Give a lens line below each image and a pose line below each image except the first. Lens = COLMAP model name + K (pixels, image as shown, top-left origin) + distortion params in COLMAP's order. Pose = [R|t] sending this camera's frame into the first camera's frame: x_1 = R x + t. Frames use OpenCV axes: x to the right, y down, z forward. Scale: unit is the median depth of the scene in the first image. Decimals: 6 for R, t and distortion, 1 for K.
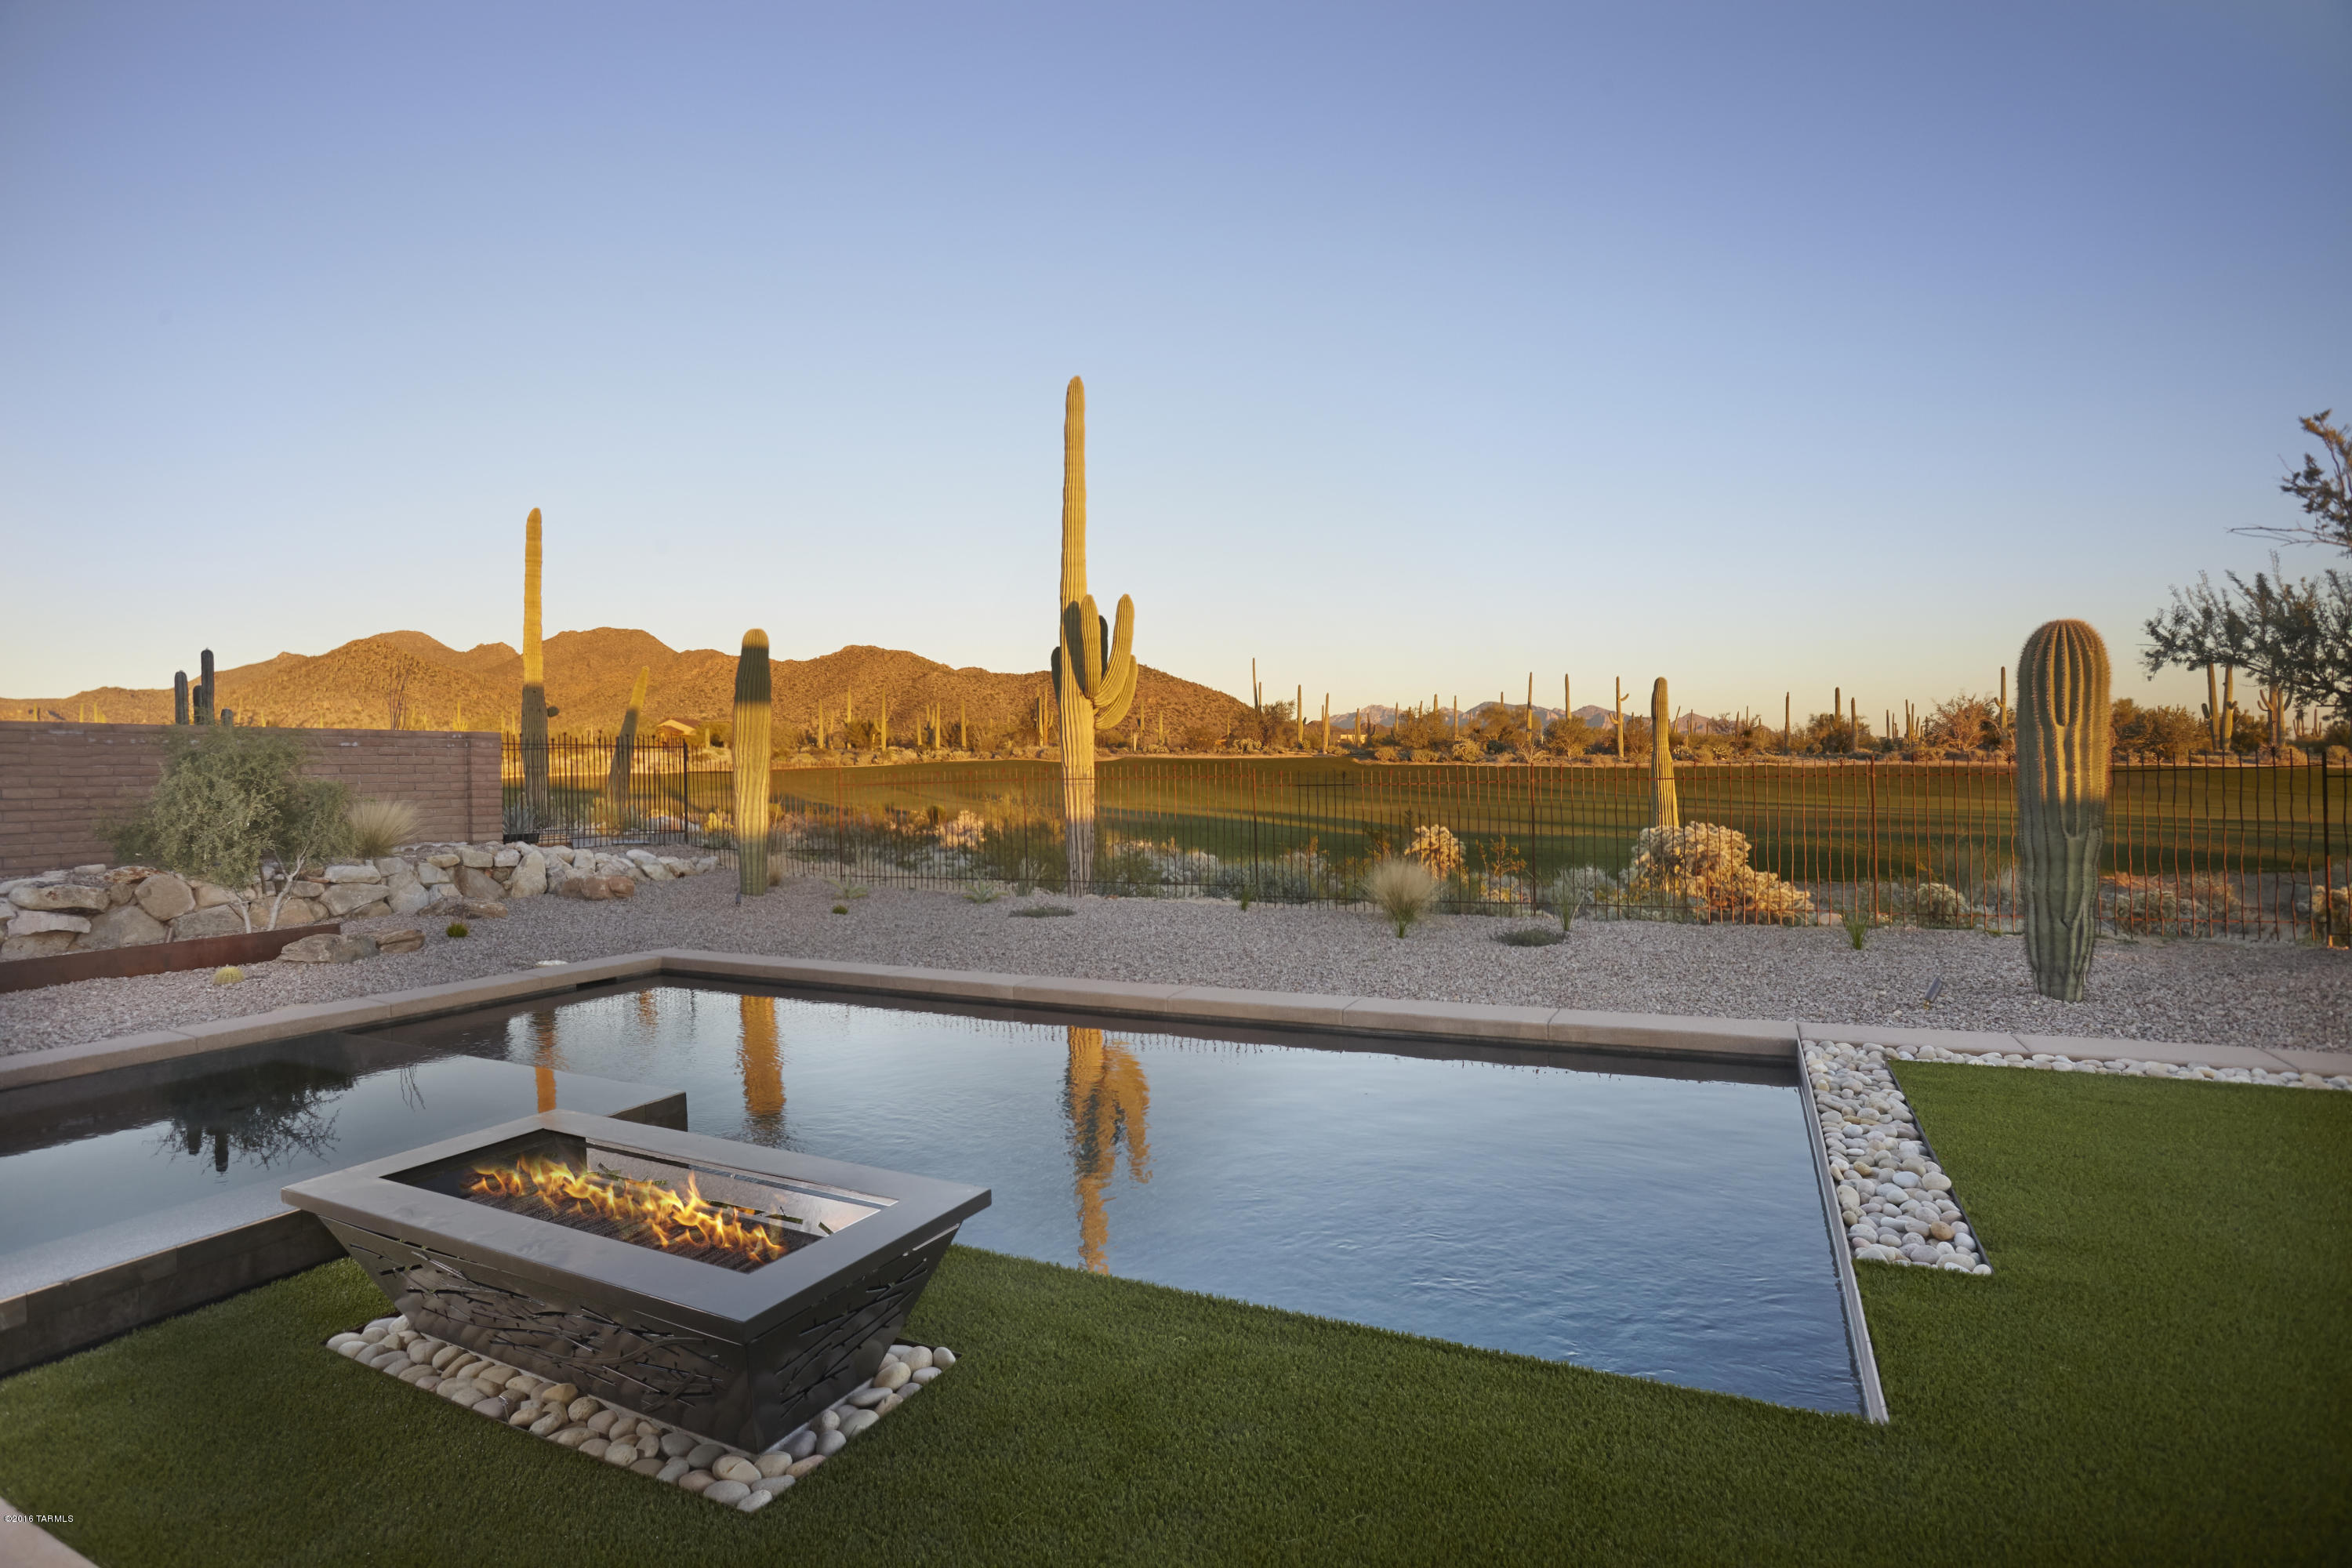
lens RADIAL K [[1141.5, 0, 1176.0], [0, 1141.5, 784.0], [0, 0, 1]] dist [-0.048496, 0.000559]
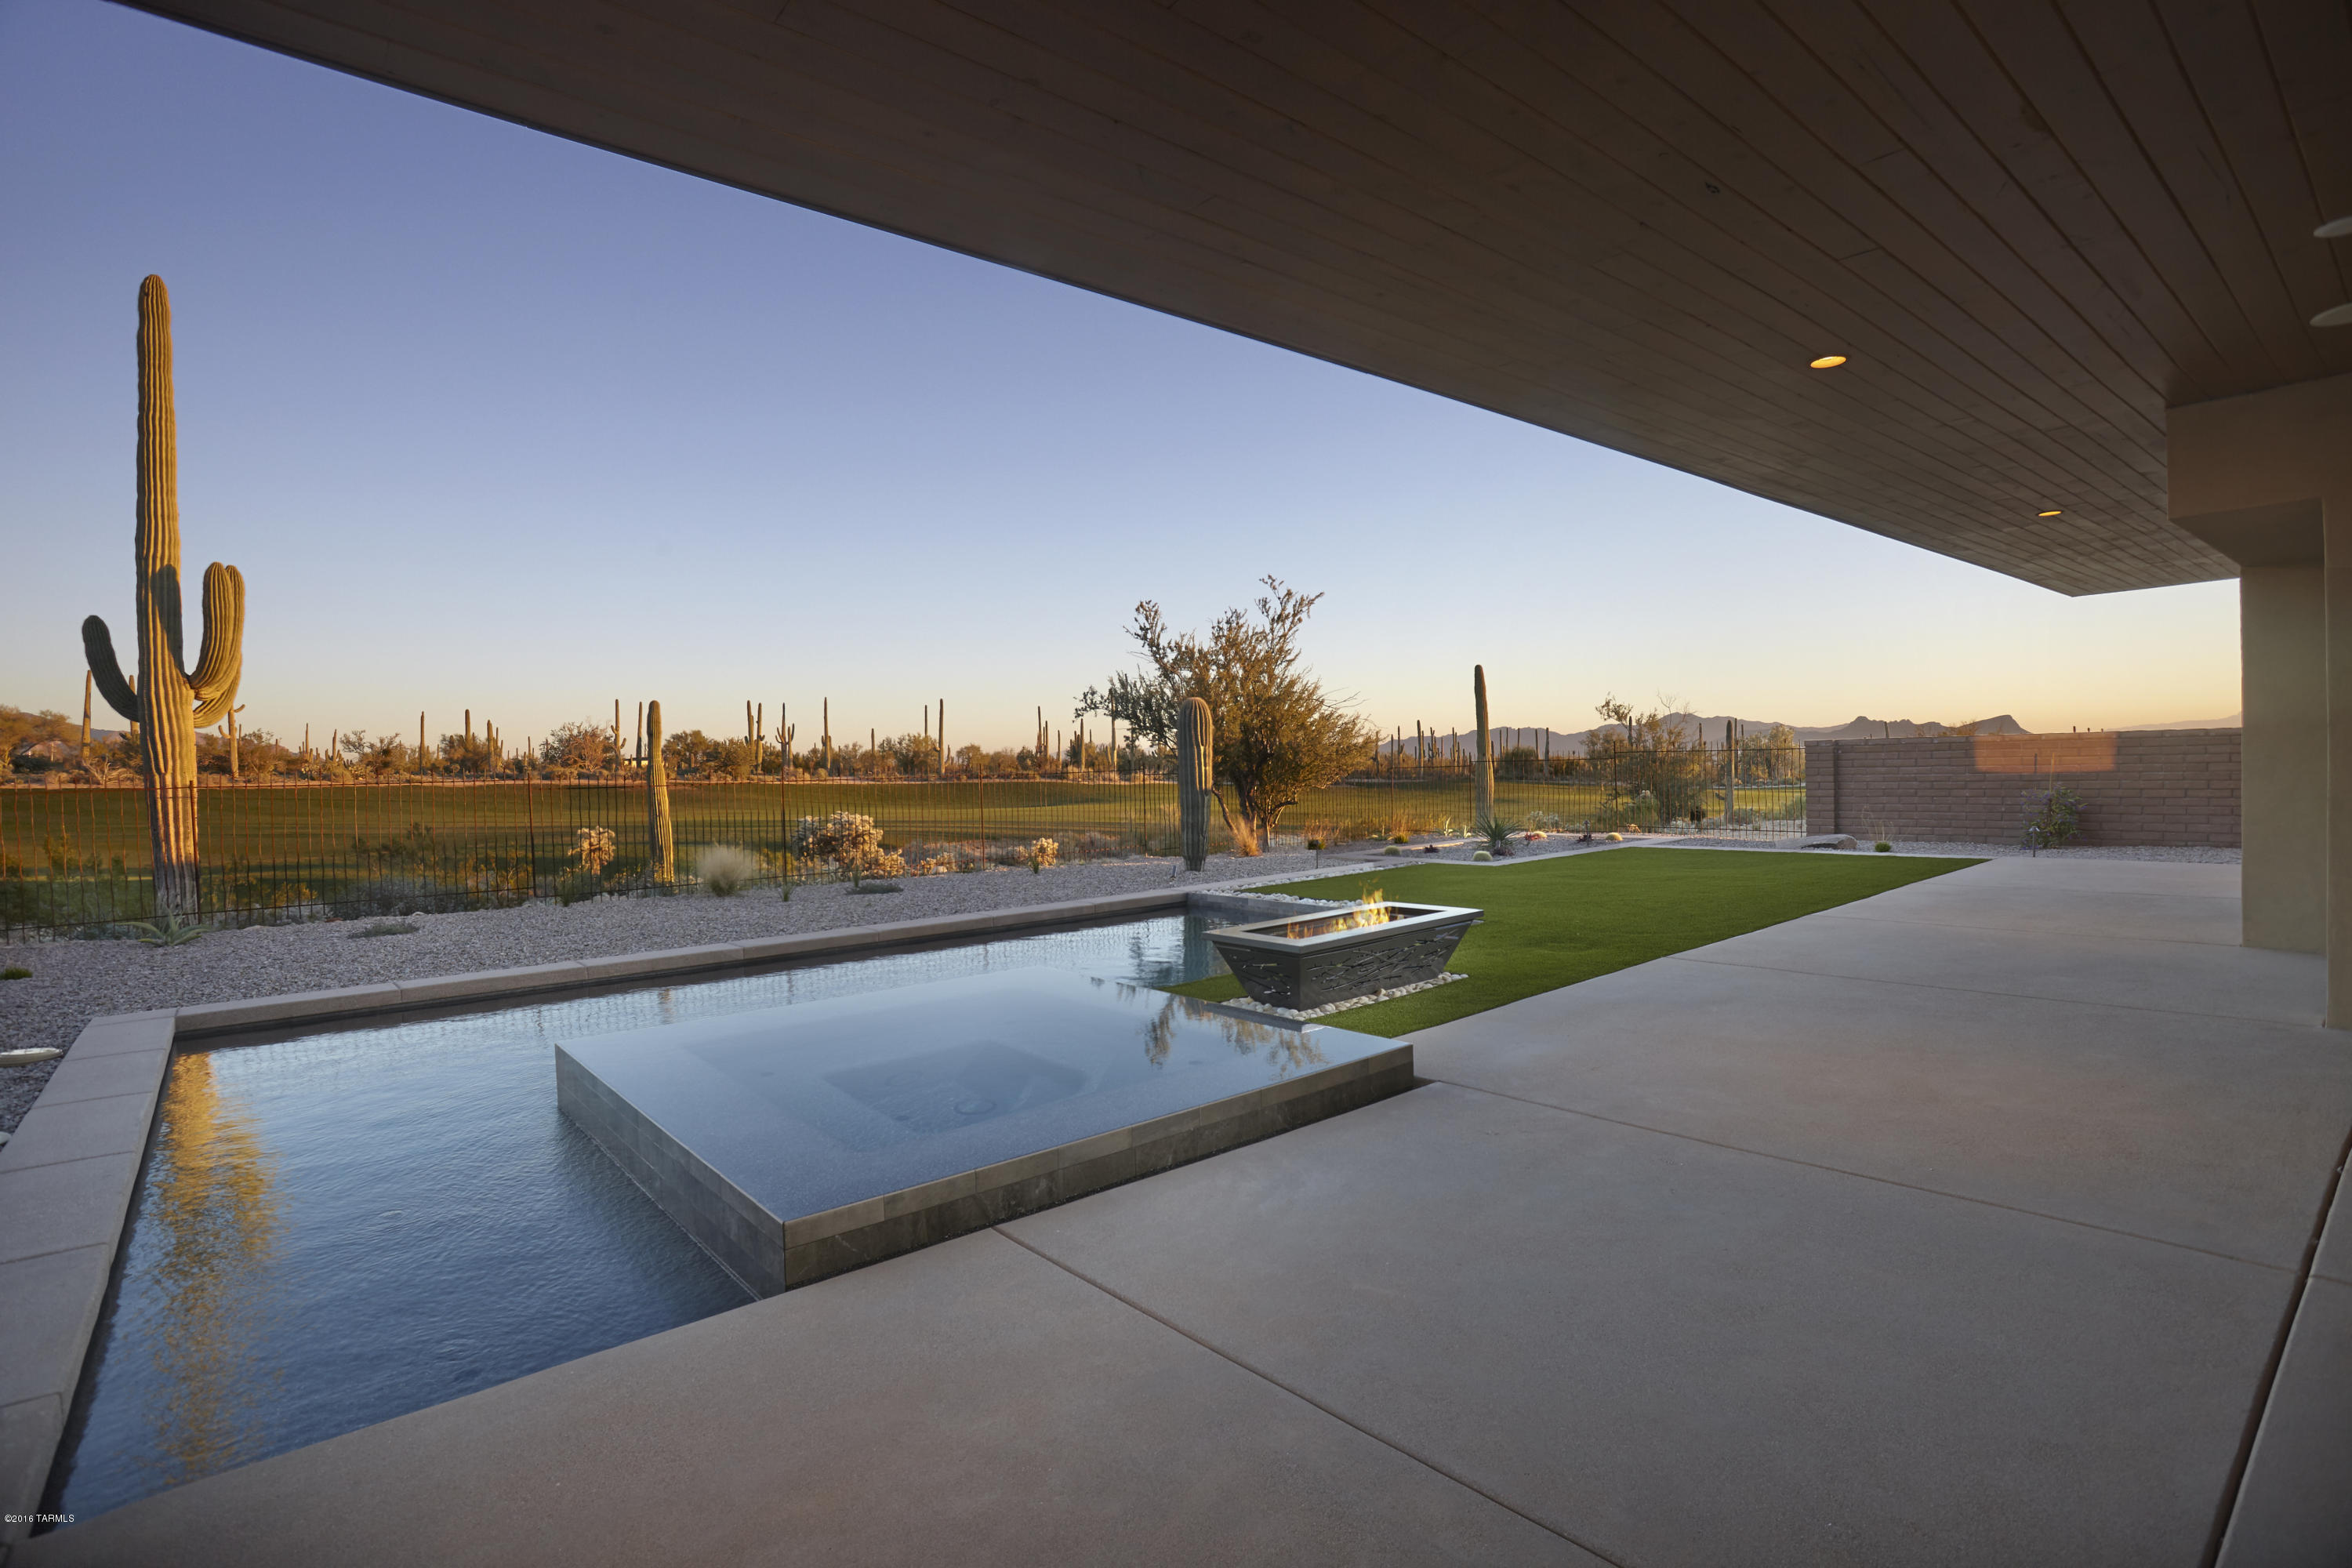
lens RADIAL K [[1141.5, 0, 1176.0], [0, 1141.5, 784.0], [0, 0, 1]] dist [-0.048496, 0.000559]
pose [[0.370101, -0.004778, 0.928979, -0.140195], [0.024574, 0.999687, -0.004649, 0.003351], [-0.928666, 0.024549, 0.370103, 0.020552]]
